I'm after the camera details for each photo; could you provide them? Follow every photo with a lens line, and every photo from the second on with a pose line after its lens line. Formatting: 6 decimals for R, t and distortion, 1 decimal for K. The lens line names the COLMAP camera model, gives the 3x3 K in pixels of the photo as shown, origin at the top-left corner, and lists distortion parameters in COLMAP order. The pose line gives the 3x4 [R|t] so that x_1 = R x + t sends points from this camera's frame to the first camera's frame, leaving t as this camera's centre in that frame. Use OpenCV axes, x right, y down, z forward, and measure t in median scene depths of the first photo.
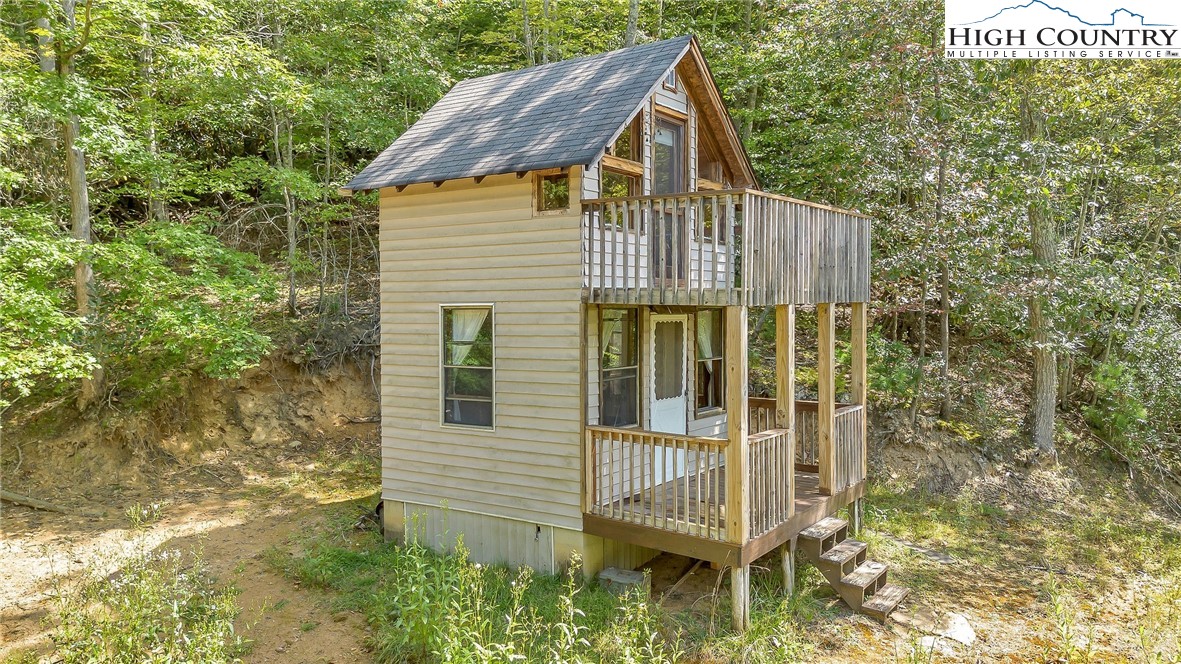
lens RADIAL K [[850.0, 0, 581.8], [0, 850.0, 337.8], [0, 0, 1]] dist [0.116382, -0.132645]
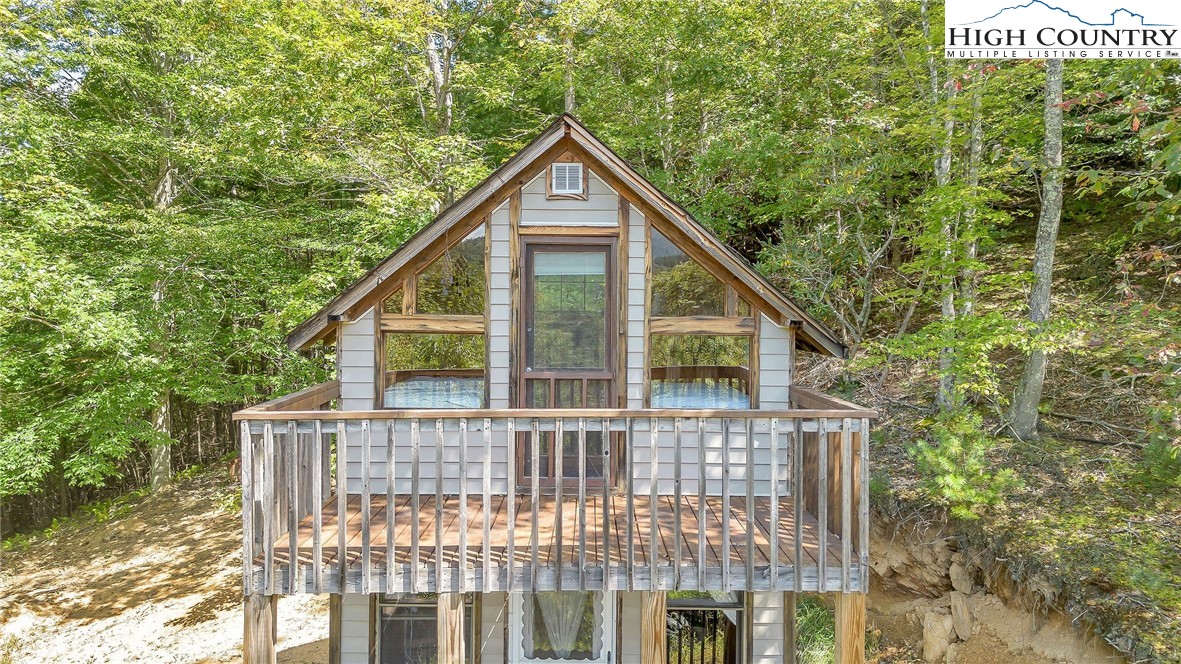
lens RADIAL K [[850.0, 0, 581.8], [0, 850.0, 337.8], [0, 0, 1]] dist [0.116382, -0.132645]
pose [[0.570307, 0.038610, -0.820524, 0.638867], [-0.046185, 0.998822, 0.014900, -0.185057], [0.820132, 0.029398, 0.571418, 0.615886]]
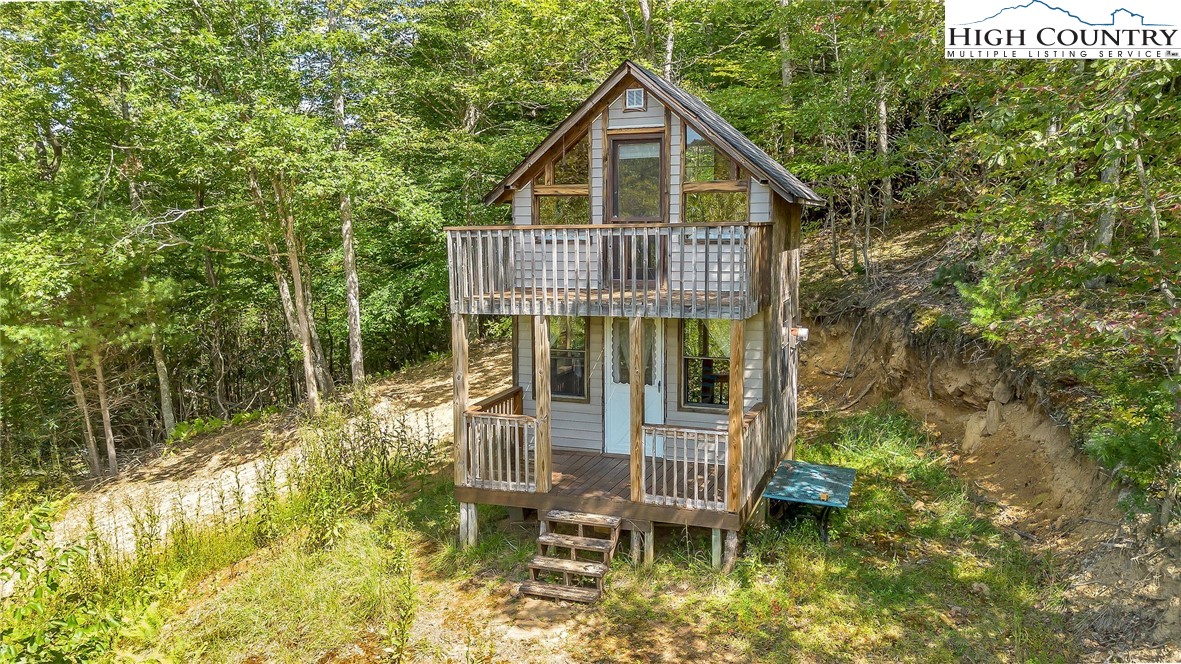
lens RADIAL K [[850.0, 0, 581.8], [0, 850.0, 337.8], [0, 0, 1]] dist [0.116382, -0.132645]
pose [[0.248969, 0.136965, -0.958778, 1.157503], [-0.036040, 0.990574, 0.132149, -0.137063], [0.967841, 0.001653, 0.251559, 0.636515]]
